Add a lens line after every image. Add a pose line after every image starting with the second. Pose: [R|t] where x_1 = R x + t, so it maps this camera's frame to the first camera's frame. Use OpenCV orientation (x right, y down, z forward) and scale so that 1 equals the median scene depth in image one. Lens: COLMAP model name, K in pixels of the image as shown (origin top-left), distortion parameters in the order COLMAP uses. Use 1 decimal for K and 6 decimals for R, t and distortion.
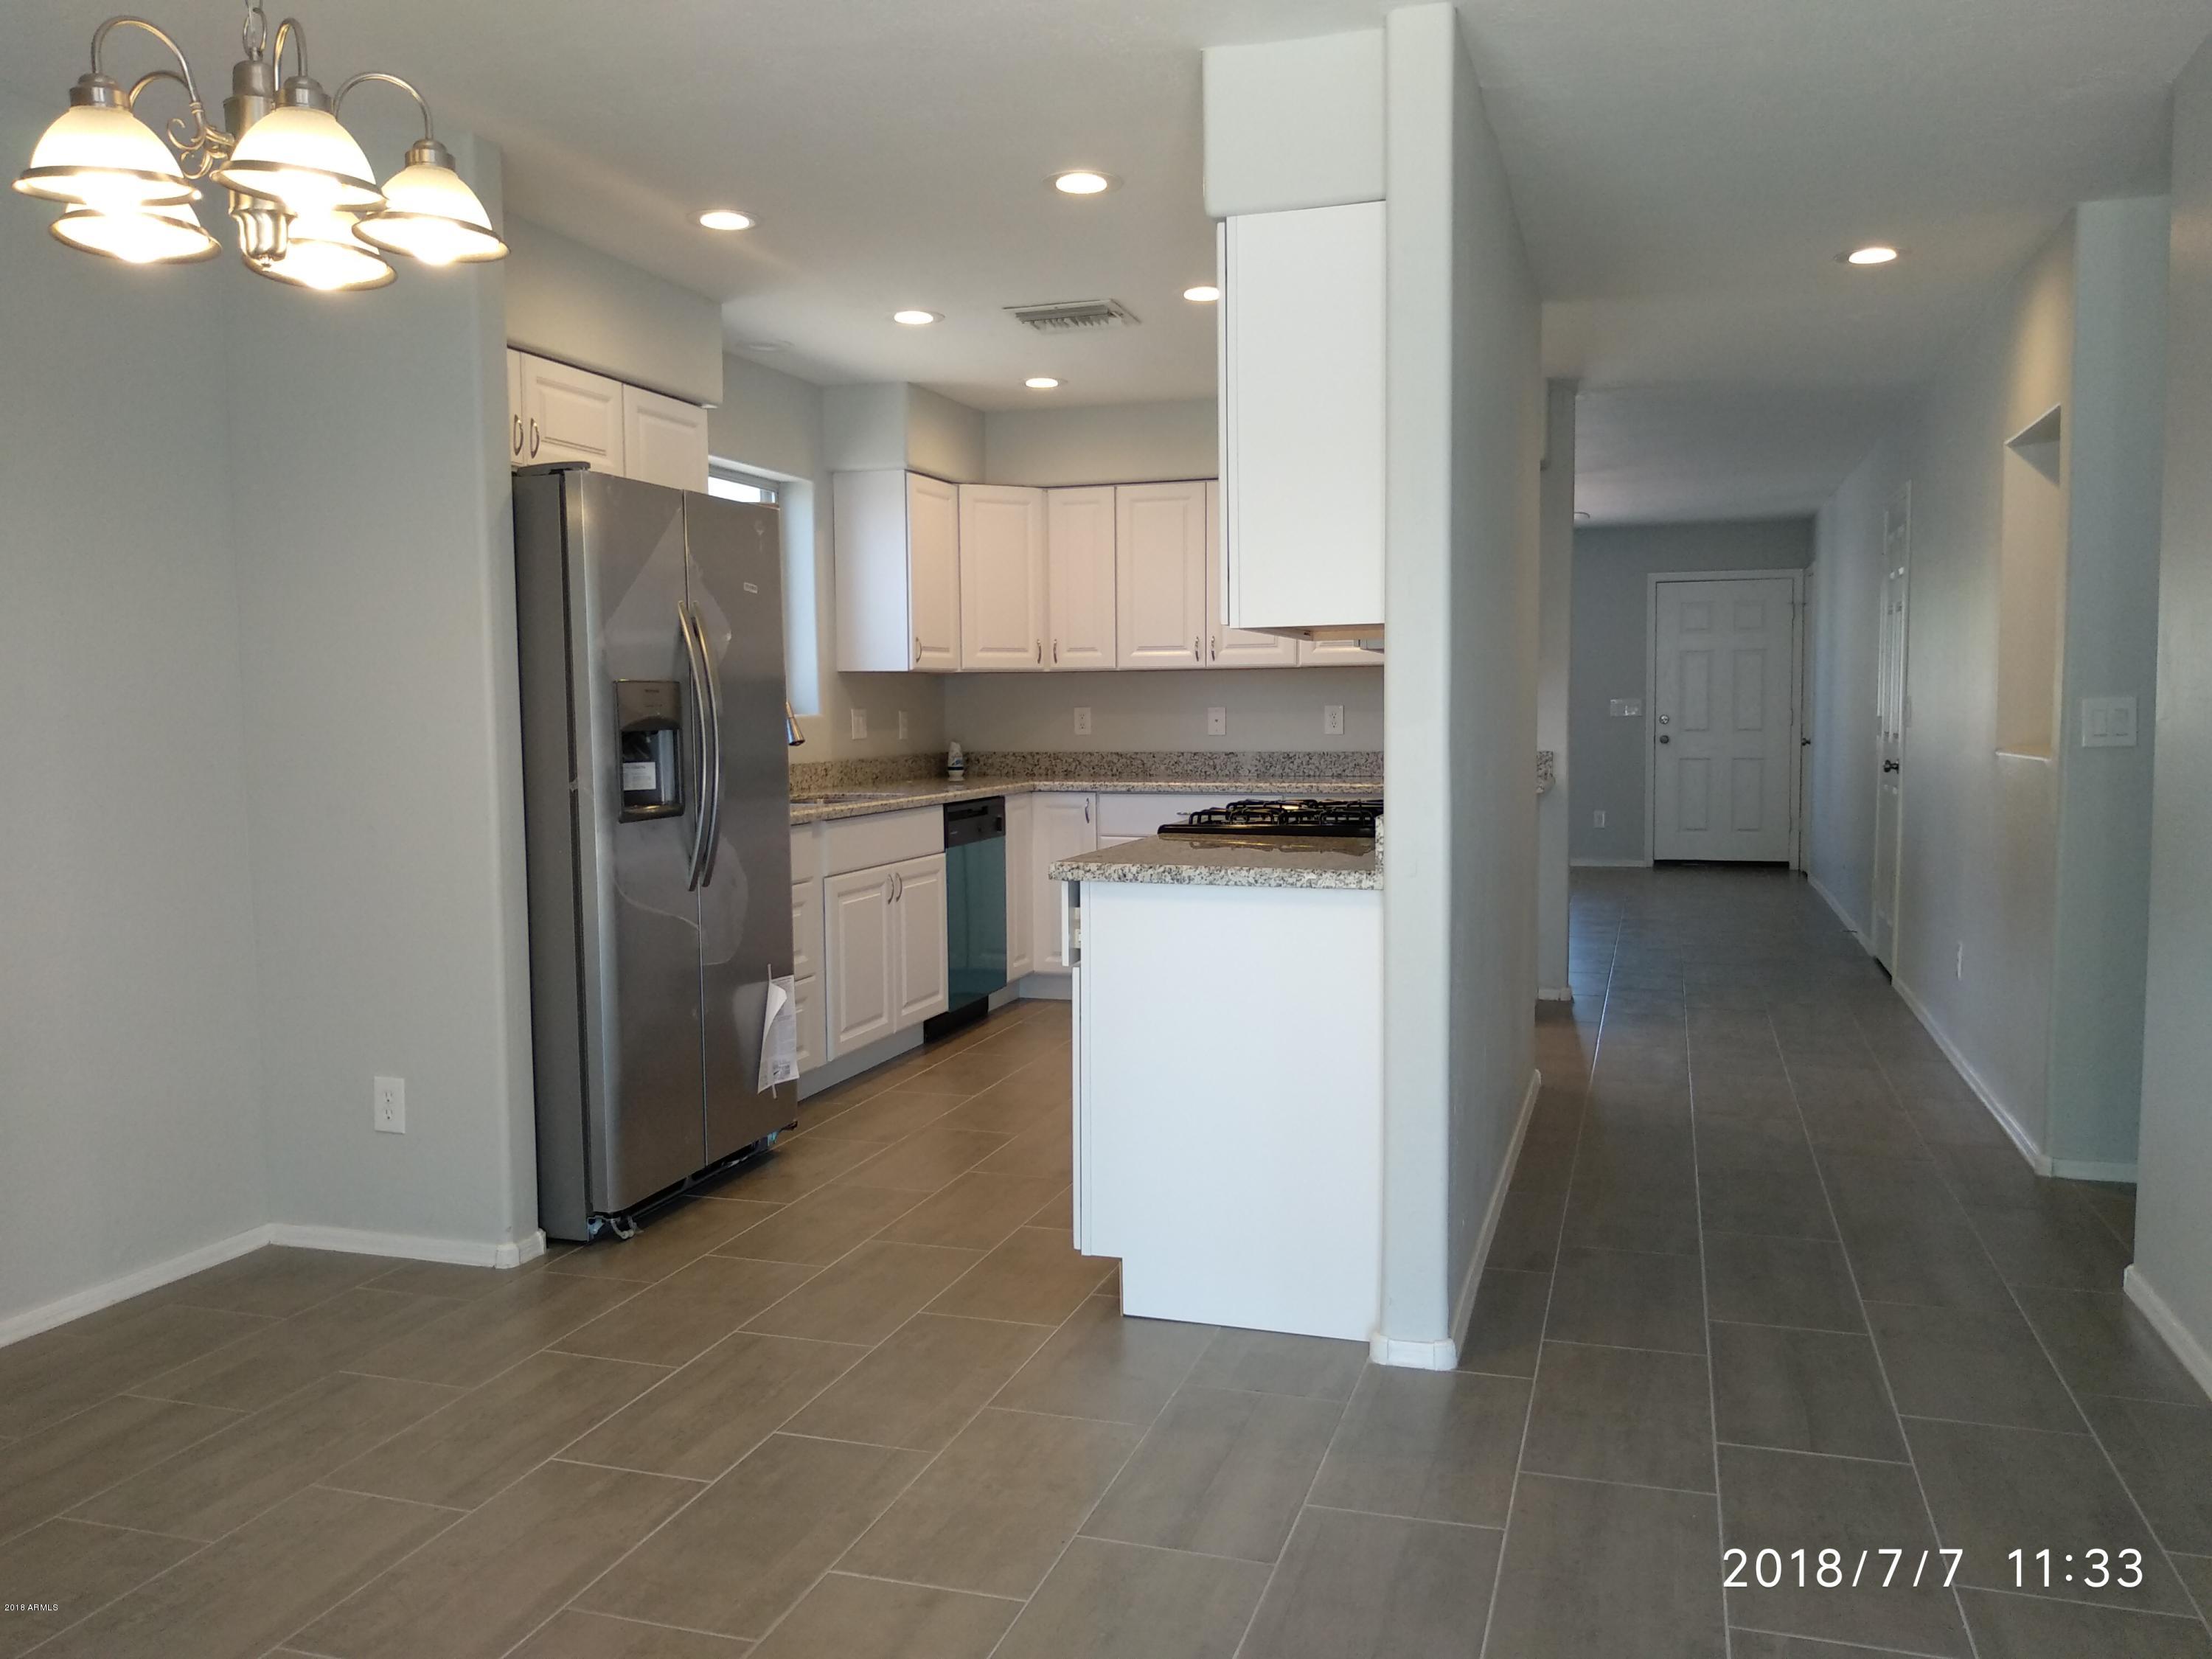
lens RADIAL K [[1718.0, 0, 1097.6], [0, 1718.0, 833.9], [0, 0, 1]] dist [-0.013594, -0.003707]
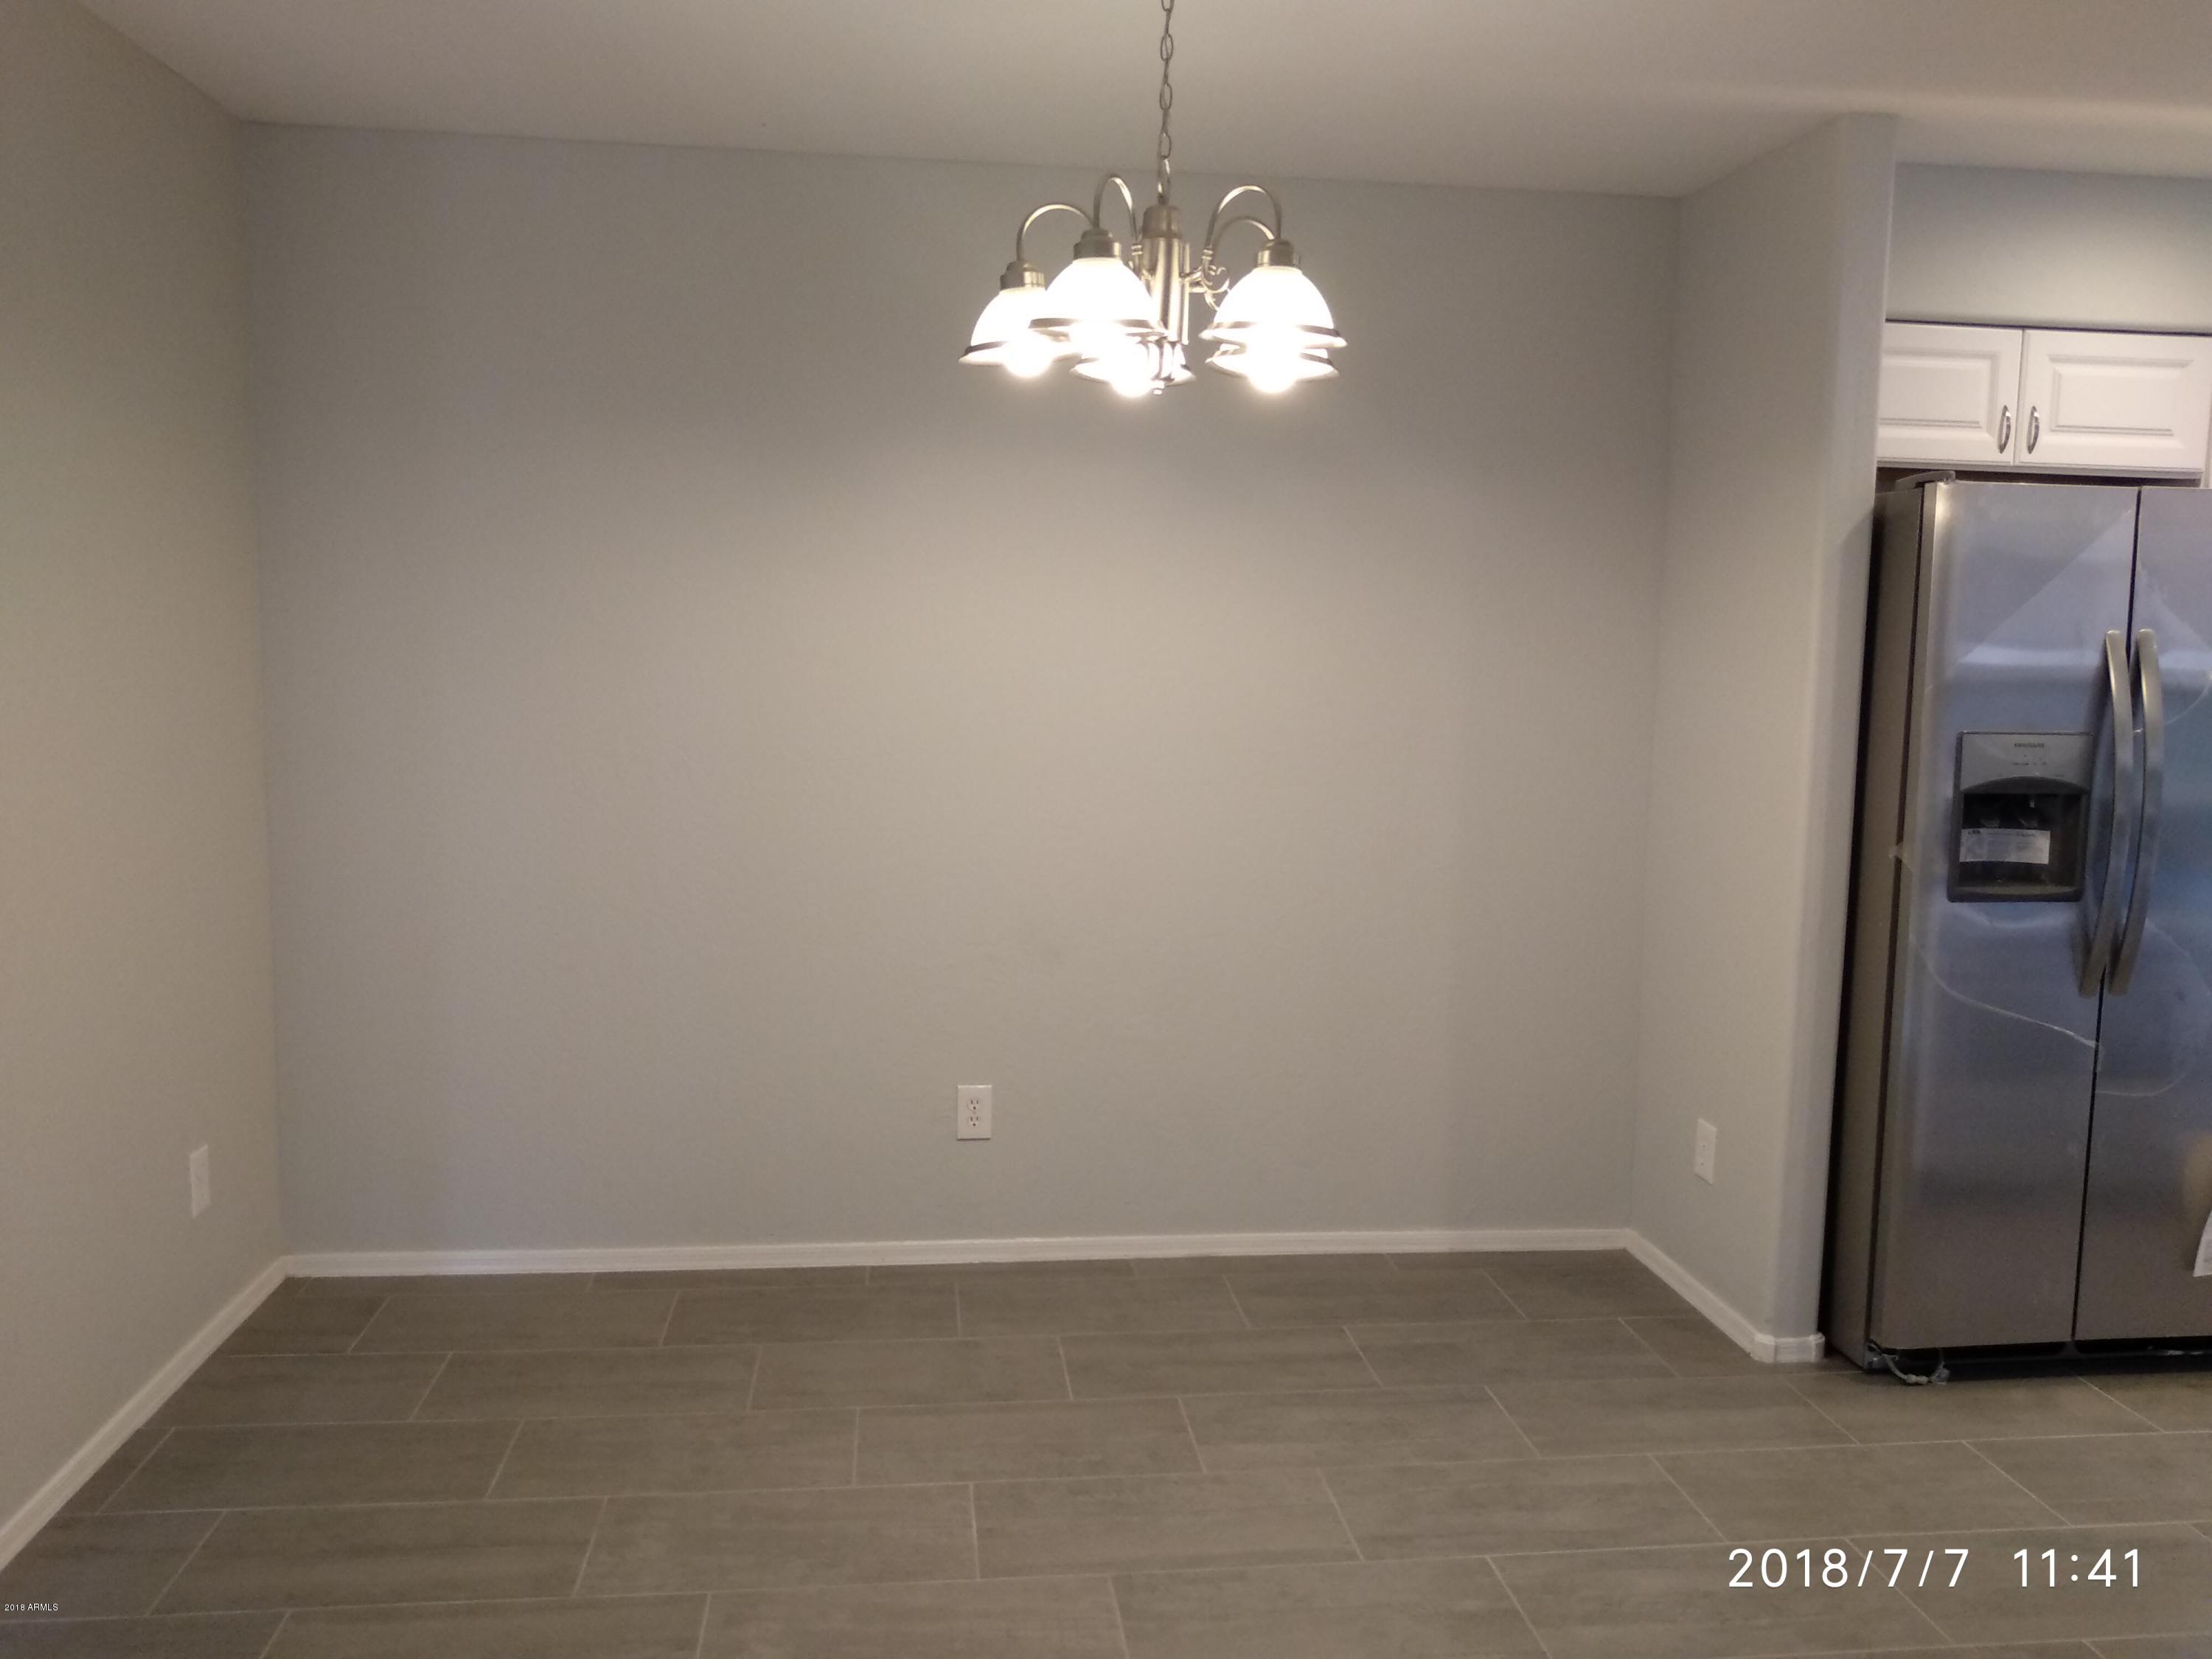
lens RADIAL K [[1718.0, 0, 1108.3], [0, 1718.0, 819.9], [0, 0, 1]] dist [-0.013594, -0.003707]
pose [[0.425889, 0.117555, -0.897106, 0.392551], [-0.096092, 0.991793, 0.084344, -0.103288], [0.899658, 0.050284, 0.433689, 0.358979]]
